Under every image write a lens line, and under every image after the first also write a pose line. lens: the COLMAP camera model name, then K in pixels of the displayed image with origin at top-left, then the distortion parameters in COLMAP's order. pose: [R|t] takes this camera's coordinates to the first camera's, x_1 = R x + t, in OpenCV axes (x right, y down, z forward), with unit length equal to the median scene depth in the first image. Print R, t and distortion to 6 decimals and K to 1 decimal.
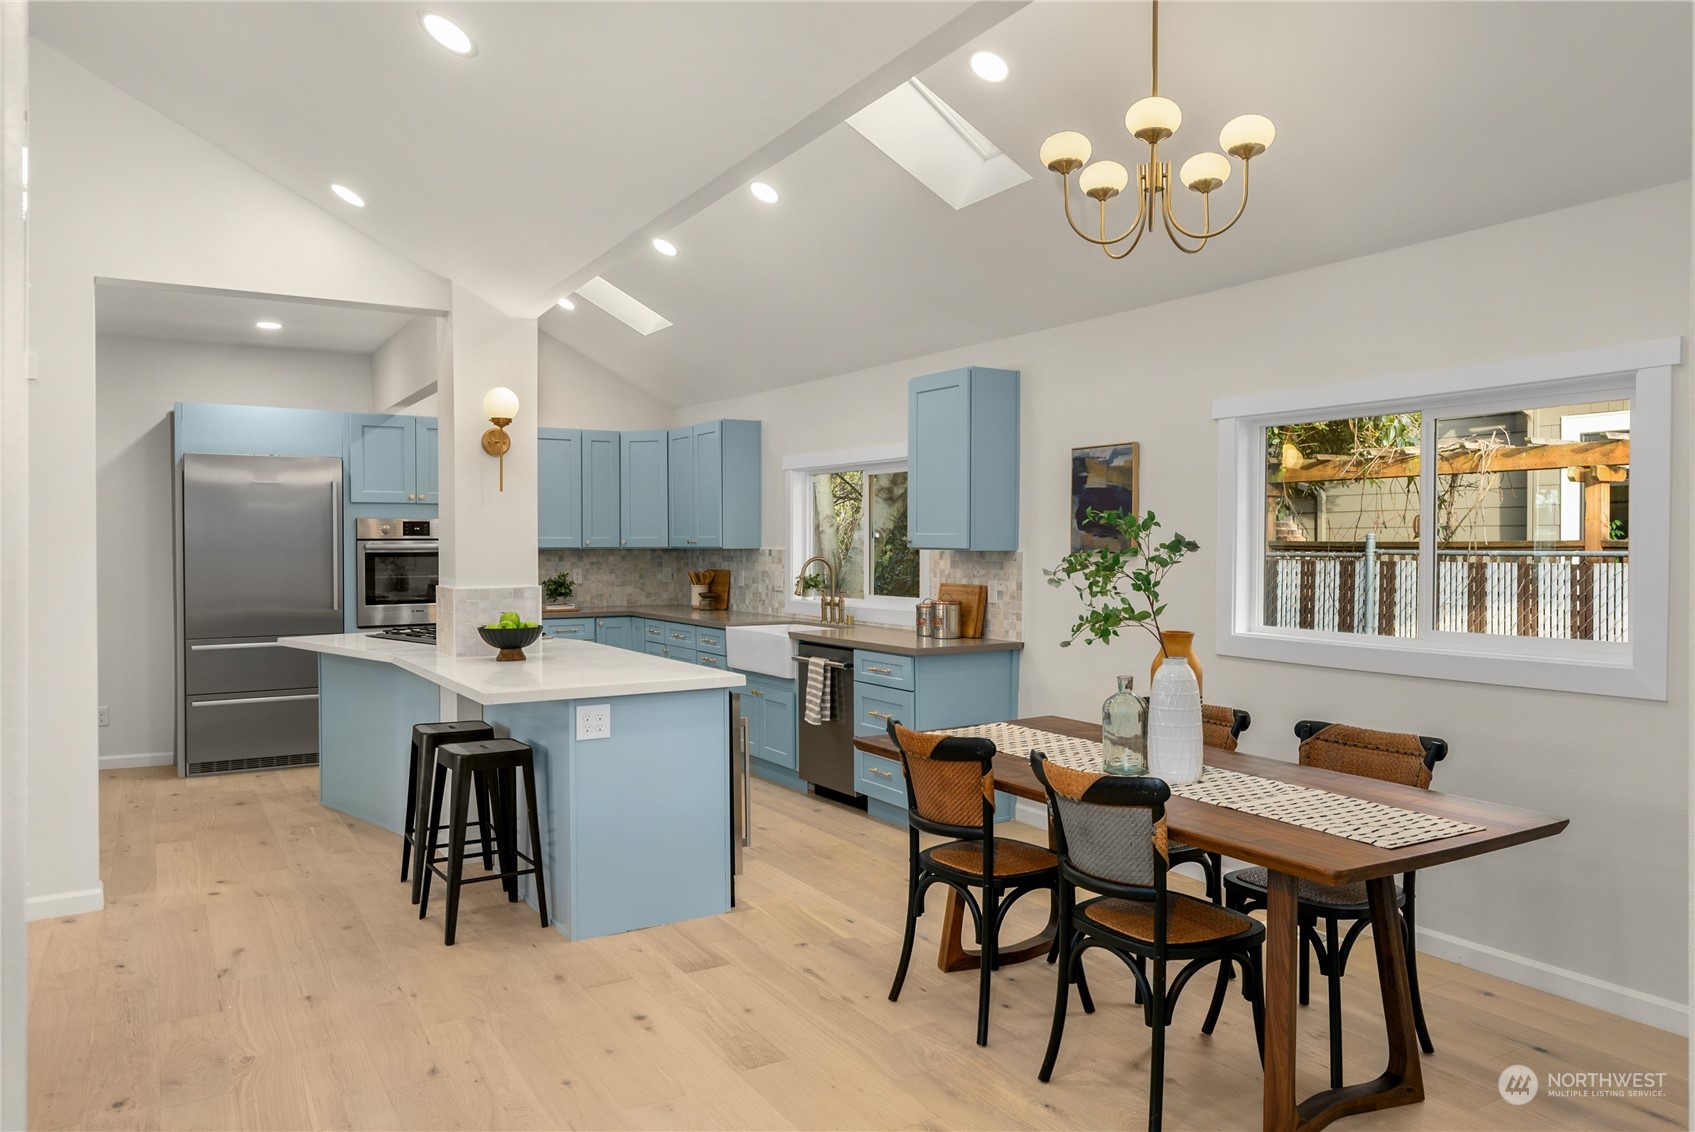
lens RADIAL K [[1154.4, 0, 855.9], [0, 1154.4, 558.3], [0, 0, 1]] dist [-0.005107, 0.002922]
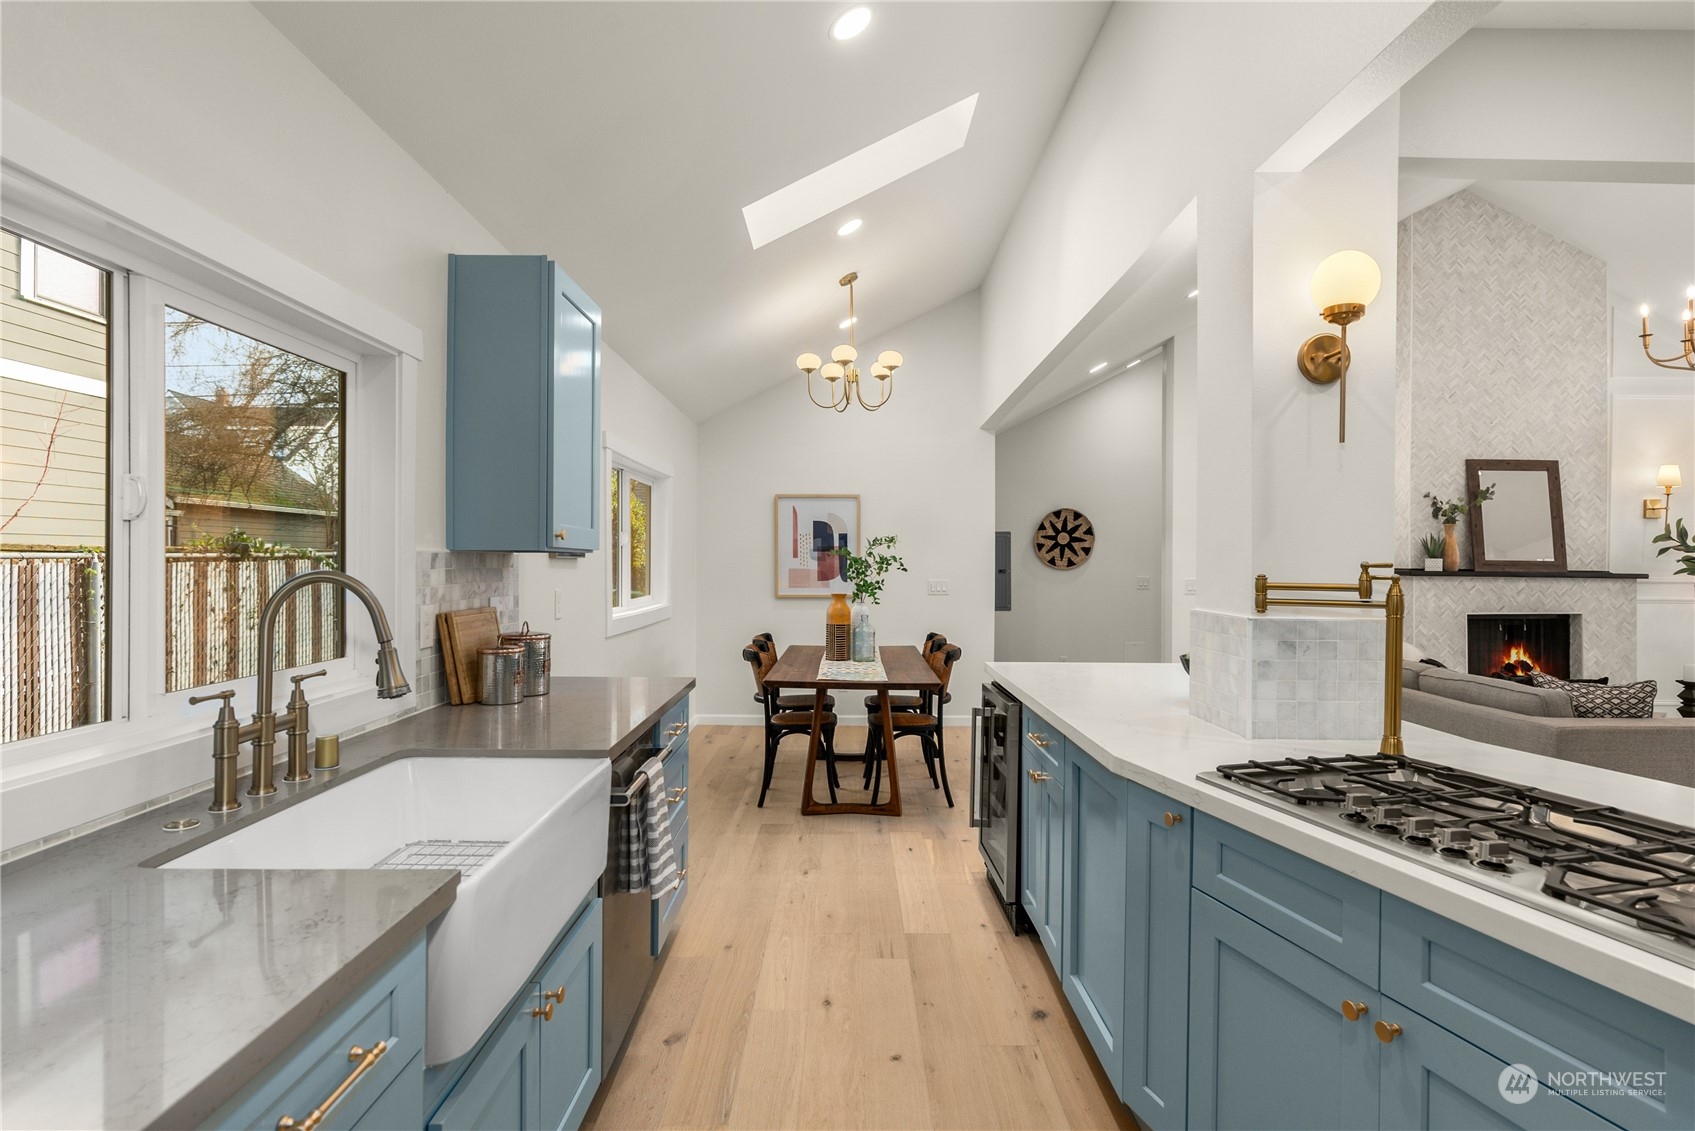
lens RADIAL K [[885.1, 0, 858.8], [0, 885.1, 564.9], [0, 0, 1]] dist [-0.005500, -0.001246]
pose [[-0.858555, -0.006498, 0.512680, -0.314364], [0.001754, 0.999877, 0.015610, -0.007065], [-0.512718, 0.014301, -0.858438, 1.298527]]
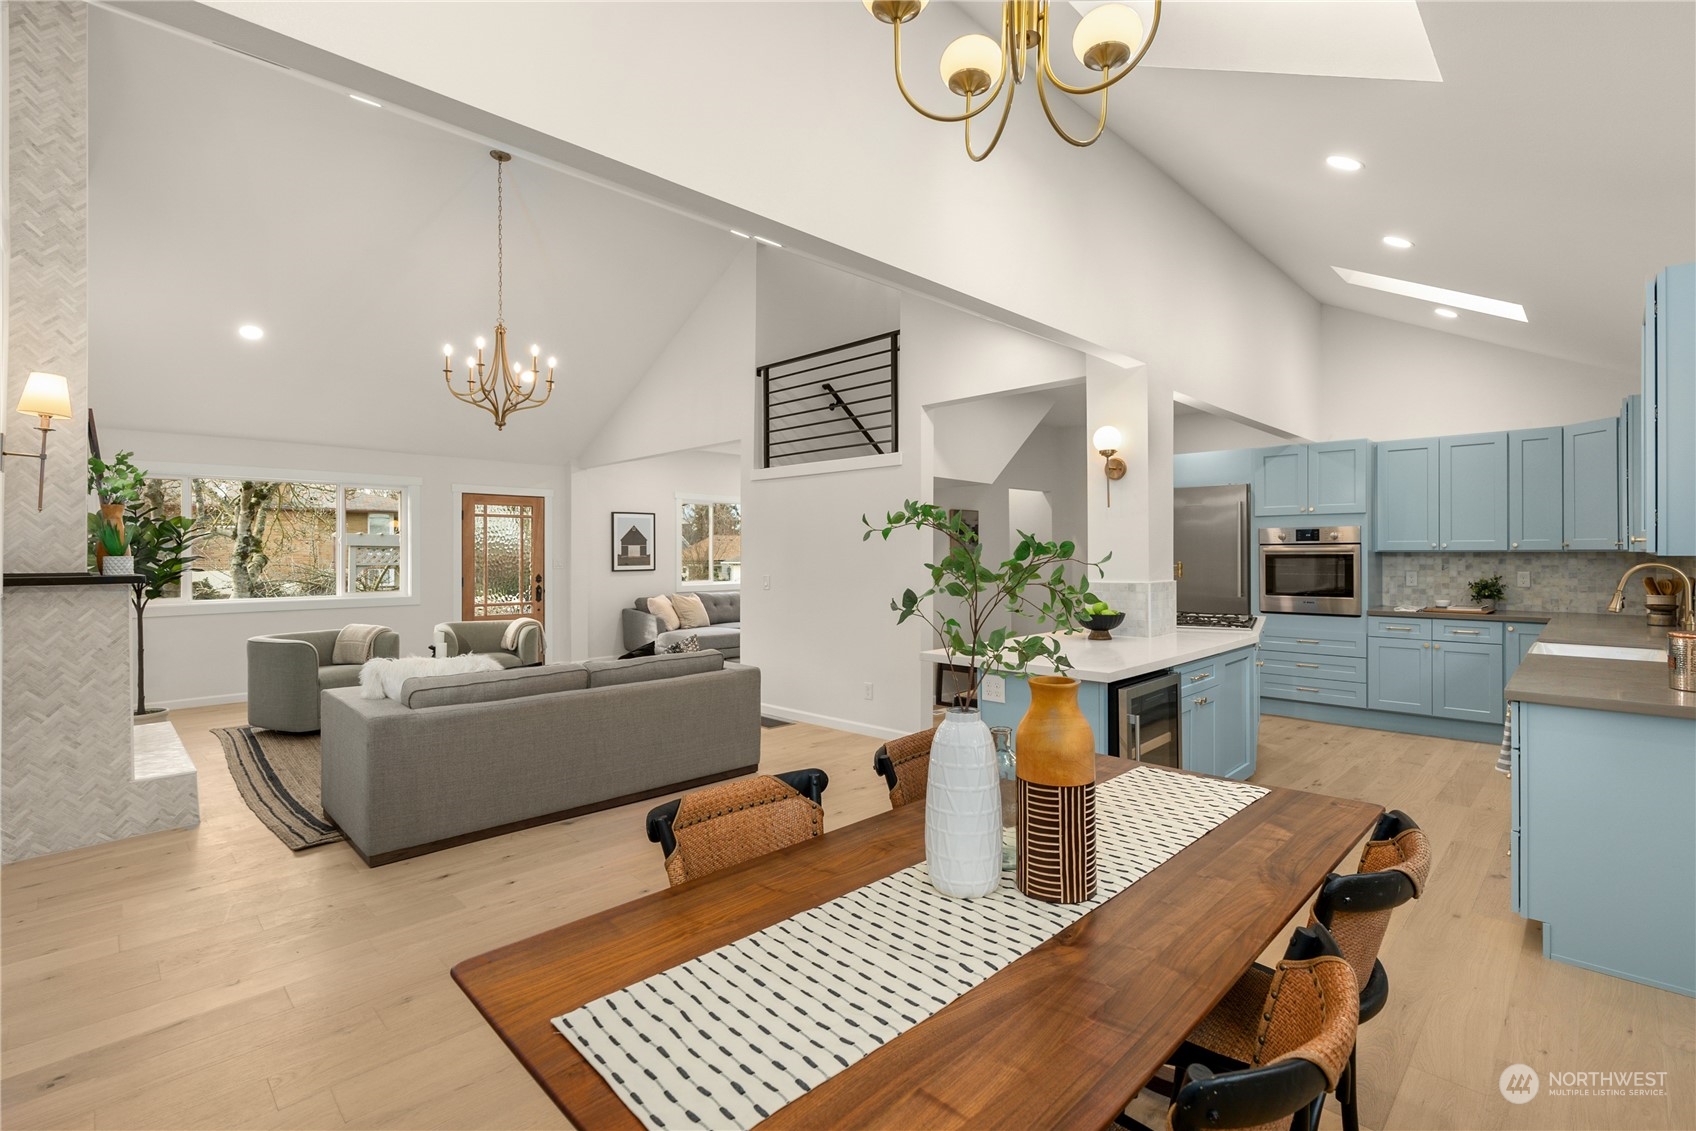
lens RADIAL K [[765.7, 0, 855.4], [0, 765.7, 552.6], [0, 0, 1]] dist [-0.002553, 0.000231]
pose [[0.240452, 0.001781, -0.970659, 0.373495], [-0.007713, 0.999970, -0.000075, -0.004147], [0.970630, 0.007505, 0.240458, 0.432991]]
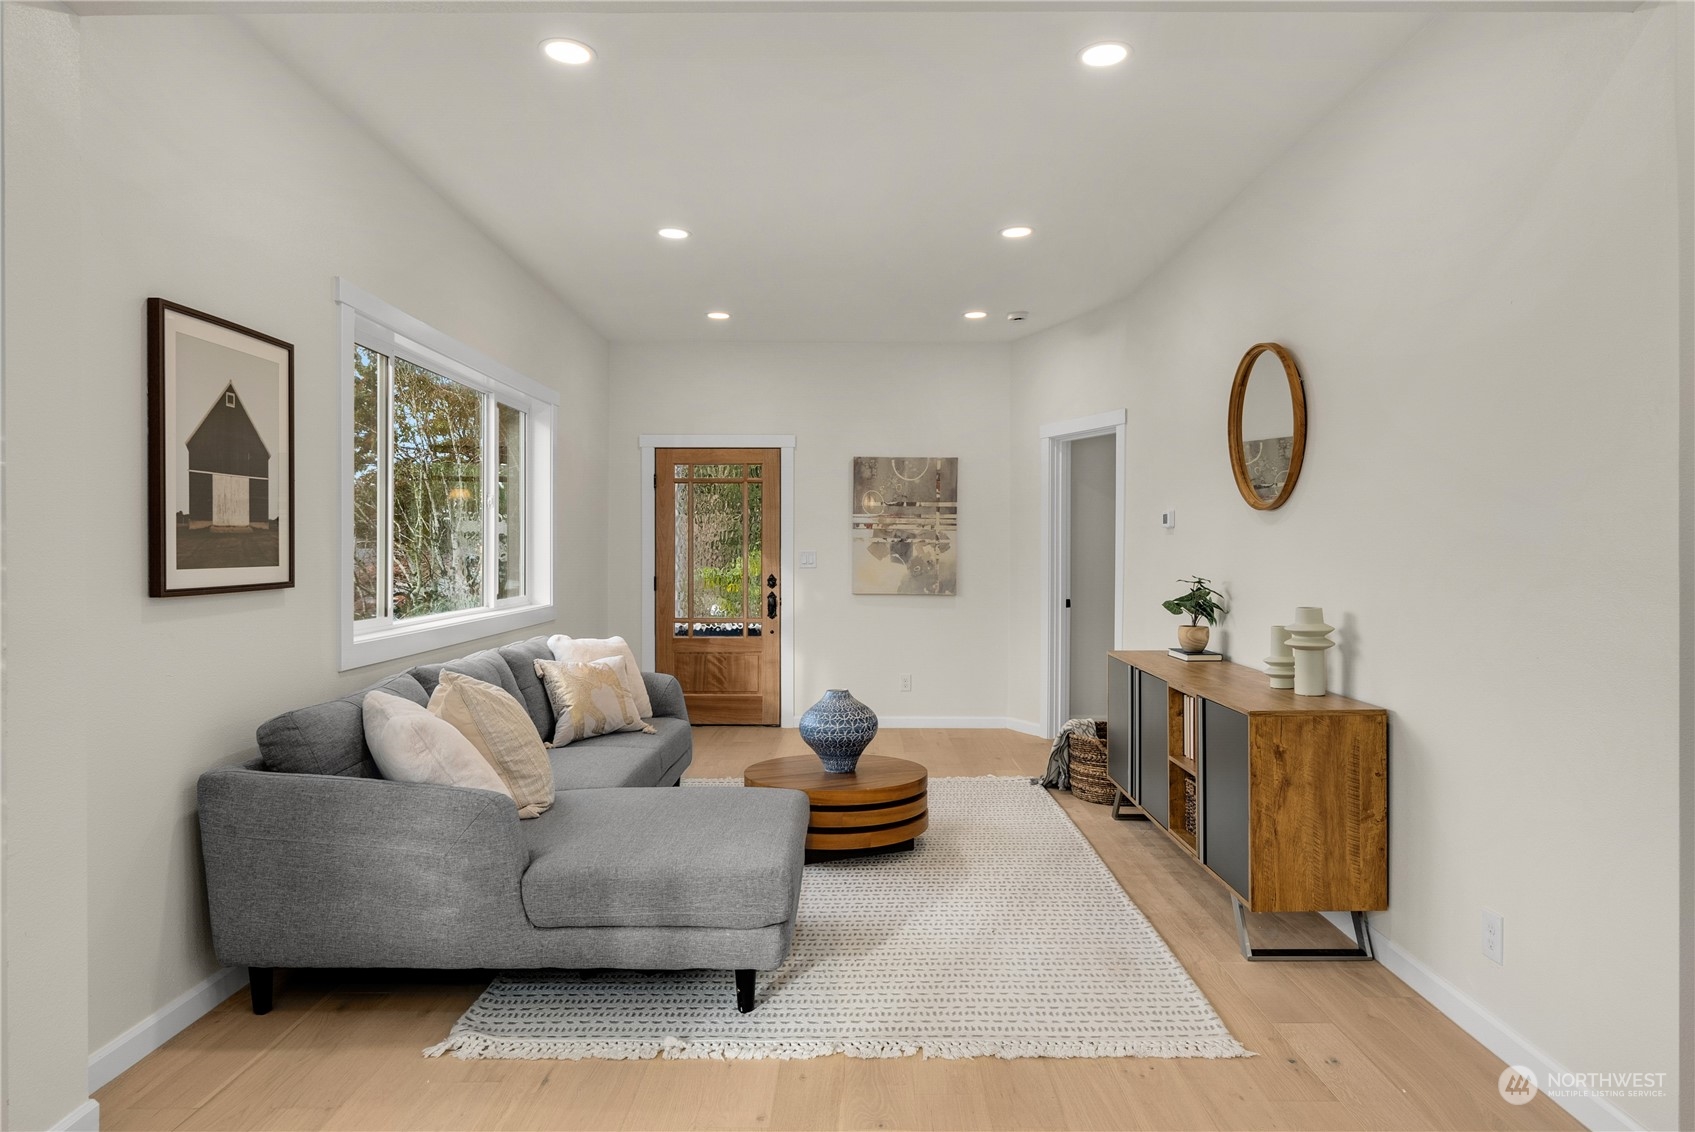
lens RADIAL K [[1018.0, 0, 859.3], [0, 1018.0, 566.9], [0, 0, 1]] dist [-0.003950, -0.000123]
pose [[0.854248, 0.011622, -0.519735, -0.822995], [-0.008862, 0.999930, 0.007794, 0.020687], [0.519790, -0.002052, 0.854292, 0.115755]]
